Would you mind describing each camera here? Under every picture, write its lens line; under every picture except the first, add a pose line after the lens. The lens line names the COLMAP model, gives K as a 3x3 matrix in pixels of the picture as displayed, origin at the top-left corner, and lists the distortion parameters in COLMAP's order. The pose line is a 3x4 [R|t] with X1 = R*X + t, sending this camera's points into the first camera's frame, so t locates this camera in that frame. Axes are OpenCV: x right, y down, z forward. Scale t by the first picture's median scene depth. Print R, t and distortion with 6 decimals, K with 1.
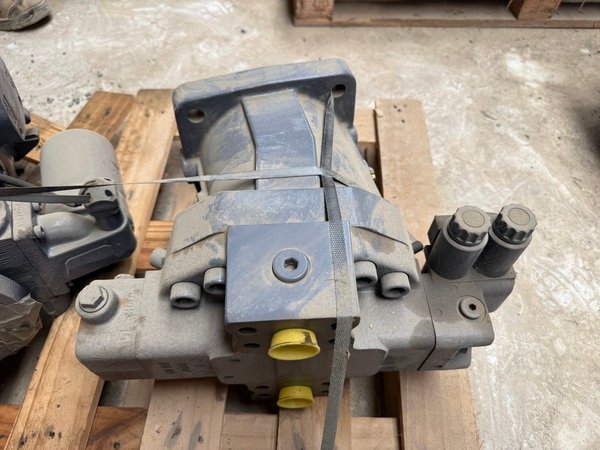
lens RADIAL K [[436.7, 0, 303.2], [0, 436.7, 227.7], [0, 0, 1]] dist [0.007638, -0.040488]
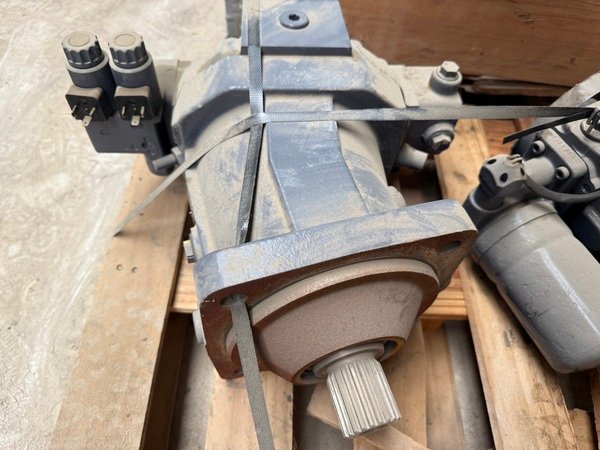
lens RADIAL K [[443.1, 0, 302.5], [0, 443.1, 225.7], [0, 0, 1]] dist [-0.033930, 0.006101]
pose [[-0.996854, -0.023262, -0.075763, 0.013329], [-0.061735, -0.371554, 0.926357, -0.581878], [-0.049699, 0.928120, 0.368949, 0.482148]]
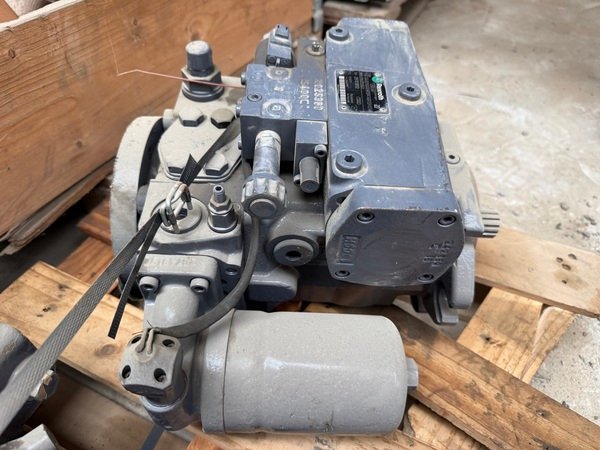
lens RADIAL K [[436.7, 0, 303.2], [0, 436.7, 227.7], [0, 0, 1]] dist [0.007638, -0.040488]
pose [[-0.386927, 0.650974, -0.653085, -0.169019], [-0.784109, 0.140428, 0.604527, -0.387795], [0.485243, 0.745998, 0.456099, 0.423414]]
